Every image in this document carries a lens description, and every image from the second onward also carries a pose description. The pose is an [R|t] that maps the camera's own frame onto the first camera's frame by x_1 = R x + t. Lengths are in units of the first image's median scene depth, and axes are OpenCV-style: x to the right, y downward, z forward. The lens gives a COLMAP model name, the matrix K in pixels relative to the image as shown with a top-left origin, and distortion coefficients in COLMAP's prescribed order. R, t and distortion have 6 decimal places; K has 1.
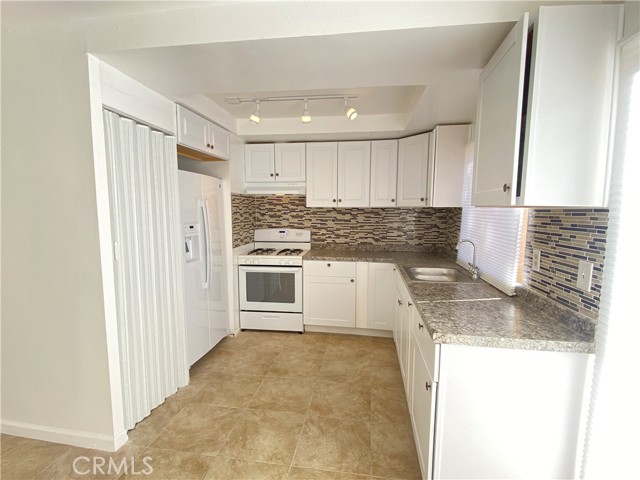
lens RADIAL K [[310.1, 0, 317.0], [0, 310.1, 240.2], [0, 0, 1]] dist [0.031621, -0.004838]
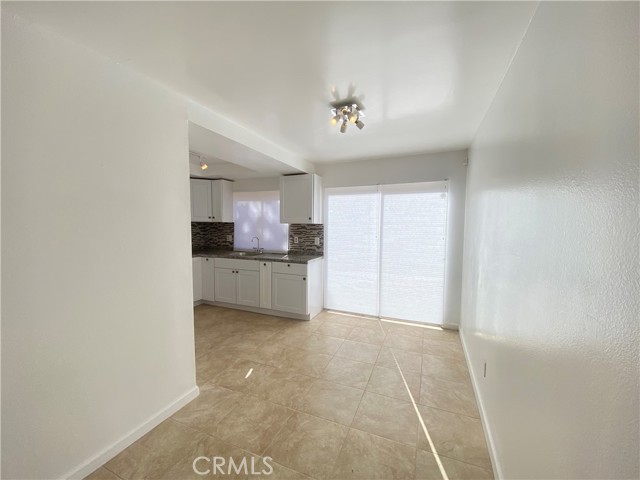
lens RADIAL K [[253.7, 0, 319.3], [0, 253.7, 241.5], [0, 0, 1]] dist [0.002972, 0.000026]
pose [[0.240882, -0.068950, 0.968102, -0.970916], [0.089265, 0.994819, 0.048642, -0.014494], [-0.966441, 0.074701, 0.245789, 0.086896]]
